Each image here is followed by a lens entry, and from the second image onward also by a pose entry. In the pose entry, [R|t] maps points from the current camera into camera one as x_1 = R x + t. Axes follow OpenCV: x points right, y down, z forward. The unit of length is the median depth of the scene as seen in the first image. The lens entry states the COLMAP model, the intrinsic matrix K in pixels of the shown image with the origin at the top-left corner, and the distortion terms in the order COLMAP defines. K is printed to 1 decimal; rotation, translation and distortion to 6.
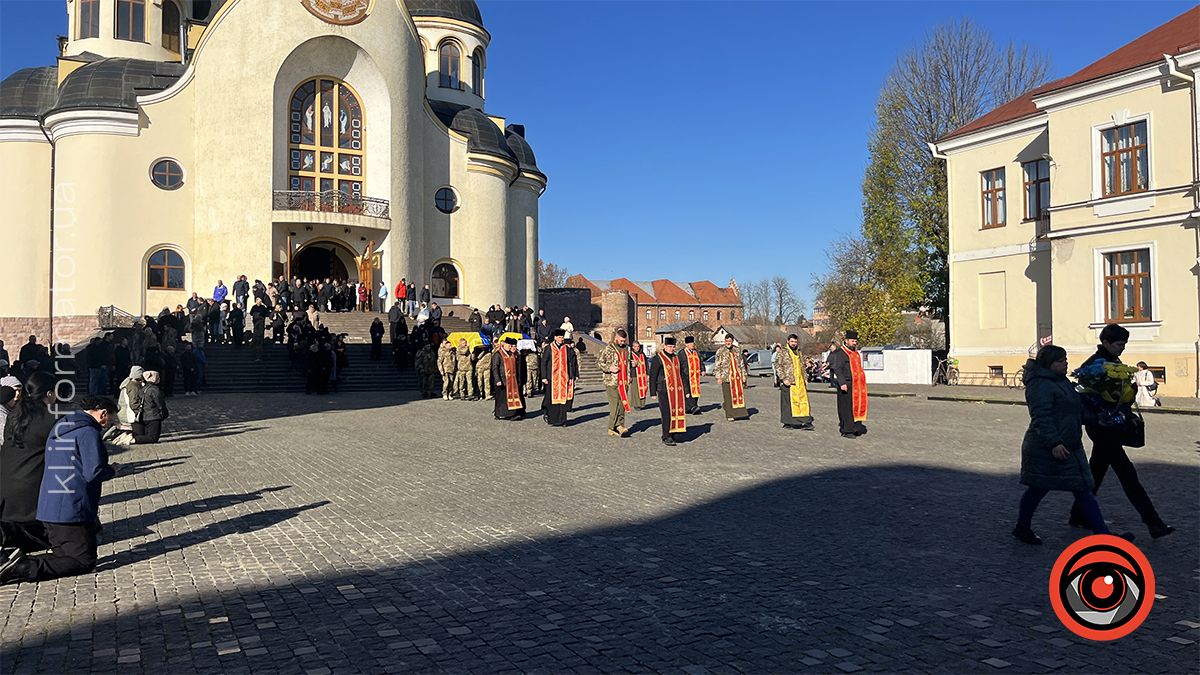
lens RADIAL K [[906.0, 0, 615.1], [0, 906.0, 324.6], [0, 0, 1]] dist [0.053900, -0.070473]
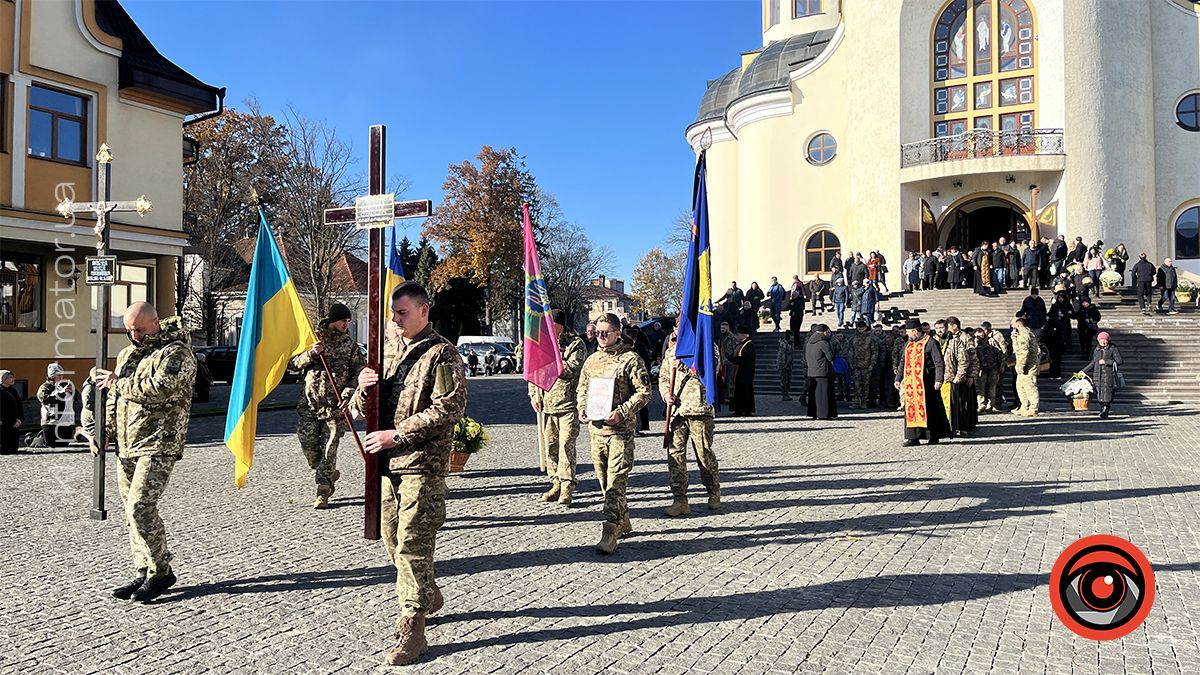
lens RADIAL K [[906.0, 0, 584.6], [0, 906.0, 319.9], [0, 0, 1]] dist [0.053900, -0.070473]
pose [[0.540486, -0.022781, -0.841044, 0.146820], [0.032385, 0.999456, -0.006260, 0.005745], [0.840729, -0.023854, 0.540930, 0.293562]]
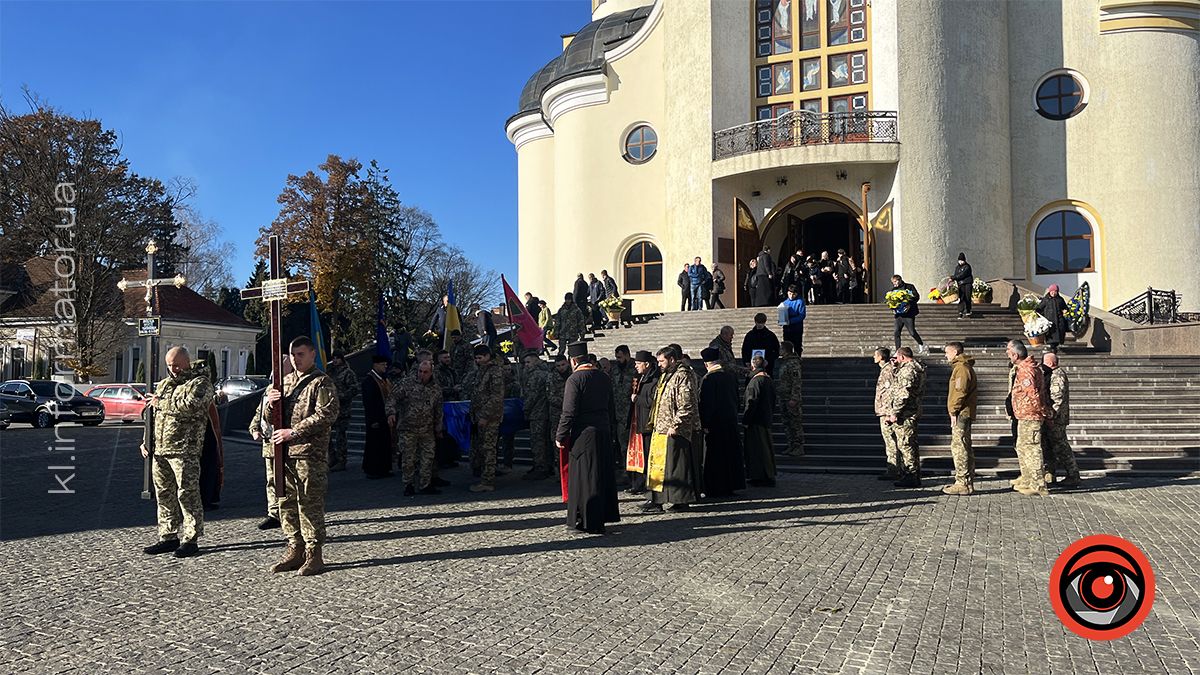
lens RADIAL K [[906.0, 0, 609.3], [0, 906.0, 325.2], [0, 0, 1]] dist [0.053900, -0.070473]
pose [[0.619187, -0.046690, -0.783854, 0.084979], [0.036473, 0.998863, -0.030685, 0.010554], [0.784396, -0.009590, 0.620186, 0.494629]]
